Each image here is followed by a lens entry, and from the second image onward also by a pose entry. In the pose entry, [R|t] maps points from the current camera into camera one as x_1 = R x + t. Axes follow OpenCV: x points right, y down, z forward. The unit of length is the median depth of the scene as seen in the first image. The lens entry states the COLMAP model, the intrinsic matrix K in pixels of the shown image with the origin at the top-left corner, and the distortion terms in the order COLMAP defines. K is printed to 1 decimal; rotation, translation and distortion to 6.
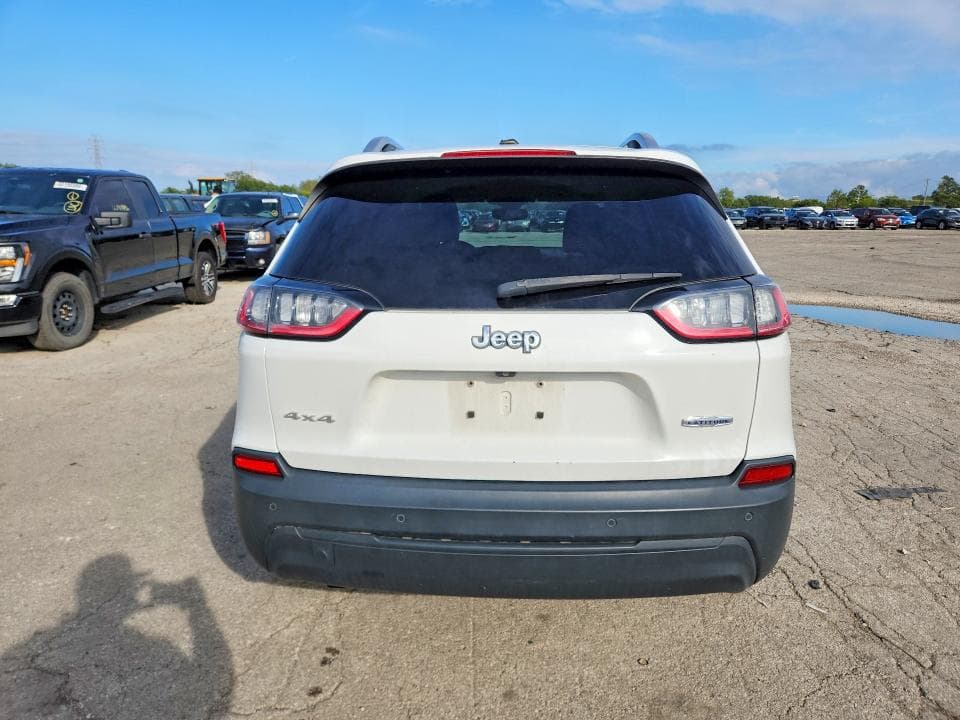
lens RADIAL K [[662.9, 0, 474.7], [0, 662.9, 355.9], [0, 0, 1]] dist [0.012863, -0.011500]
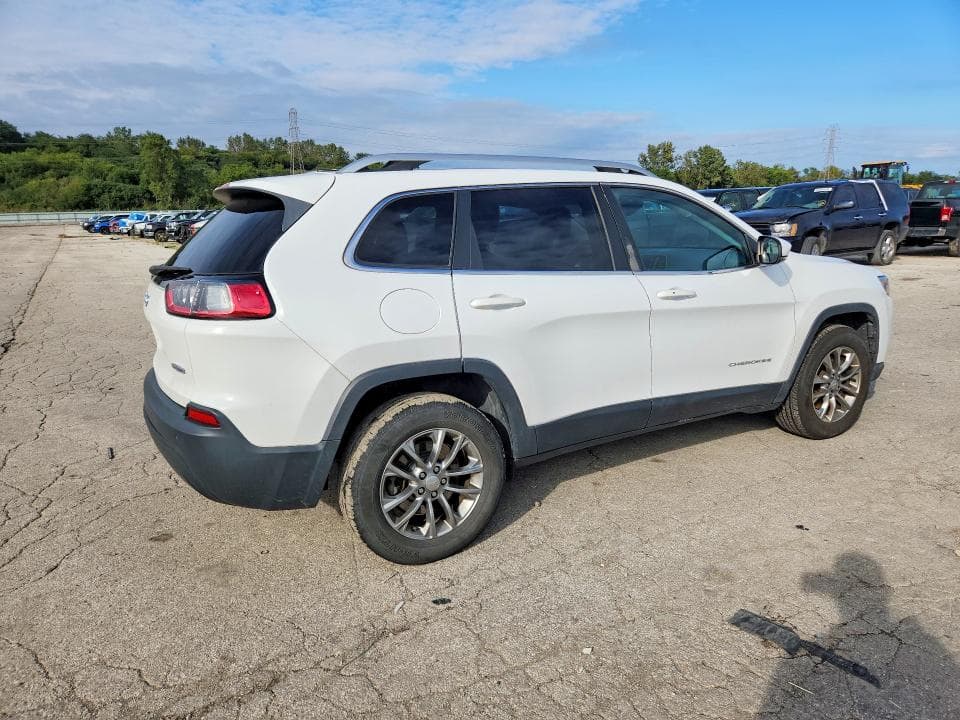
lens RADIAL K [[662.9, 0, 477.6], [0, 662.9, 362.8], [0, 0, 1]] dist [0.012863, -0.011500]
pose [[0.542446, 0.163316, -0.824063, 0.242255], [-0.140742, 0.984725, 0.102513, -0.021068], [0.828217, 0.060373, 0.557145, 0.089328]]
